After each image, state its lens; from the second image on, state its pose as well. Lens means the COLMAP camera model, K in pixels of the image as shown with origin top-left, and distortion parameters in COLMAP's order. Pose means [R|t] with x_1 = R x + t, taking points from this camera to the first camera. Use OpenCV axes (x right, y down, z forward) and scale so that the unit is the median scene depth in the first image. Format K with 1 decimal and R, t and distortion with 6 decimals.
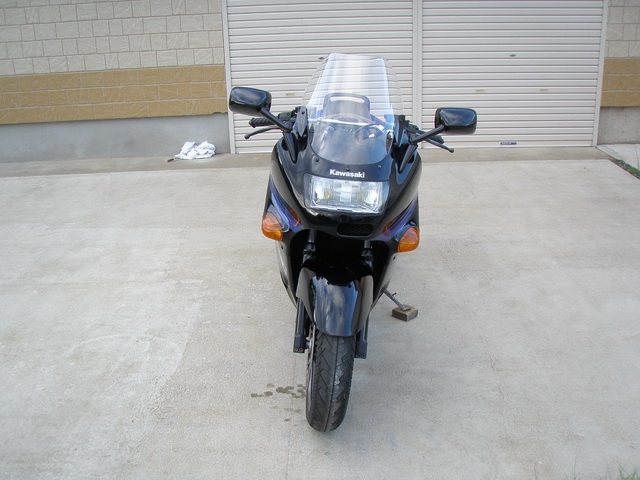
lens RADIAL K [[705.8, 0, 308.2], [0, 705.8, 251.9], [0, 0, 1]] dist [-0.142350, 0.000000]
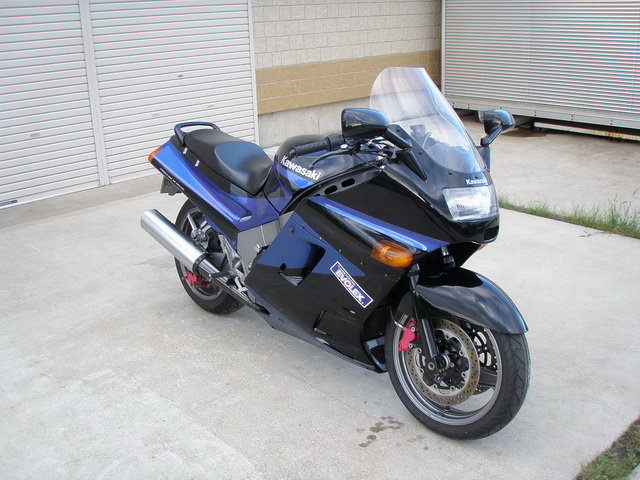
lens RADIAL K [[705.8, 0, 313.8], [0, 705.8, 252.6], [0, 0, 1]] dist [-0.142350, 0.000000]
pose [[0.719734, -0.224679, 0.656888, -0.542434], [0.249583, 0.966664, 0.057172, -0.086158], [-0.647835, 0.122799, 0.751818, 0.269292]]
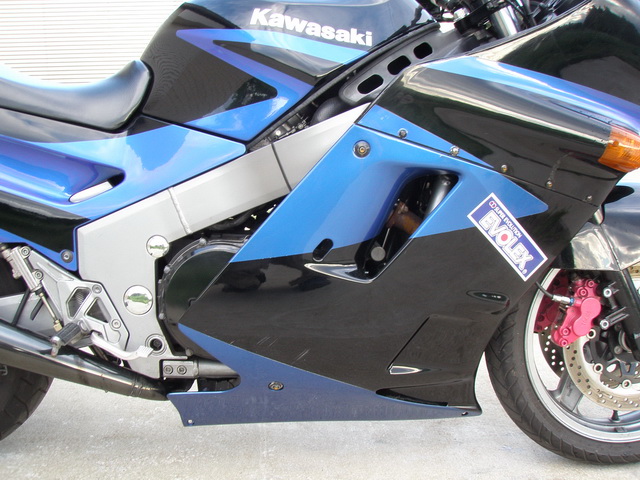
lens RADIAL K [[705.8, 0, 316.1], [0, 705.8, 246.6], [0, 0, 1]] dist [-0.142350, 0.000000]
pose [[-0.055011, -0.202231, 0.977792, -0.383892], [0.347770, 0.914076, 0.208619, -0.108077], [-0.935965, 0.351523, 0.020045, 0.896109]]
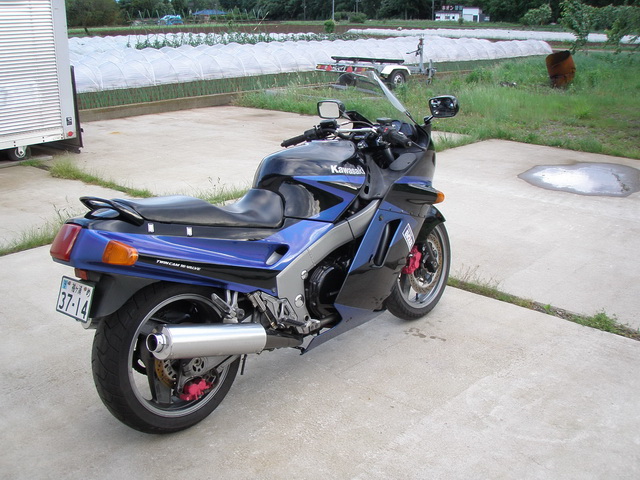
lens RADIAL K [[705.8, 0, 319.5], [0, 705.8, 244.9], [0, 0, 1]] dist [-0.142350, 0.000000]
pose [[-0.750443, -0.174751, 0.637414, -0.556590], [0.250941, 0.816863, 0.519387, -0.524724], [-0.611444, 0.549724, -0.569157, 1.436818]]
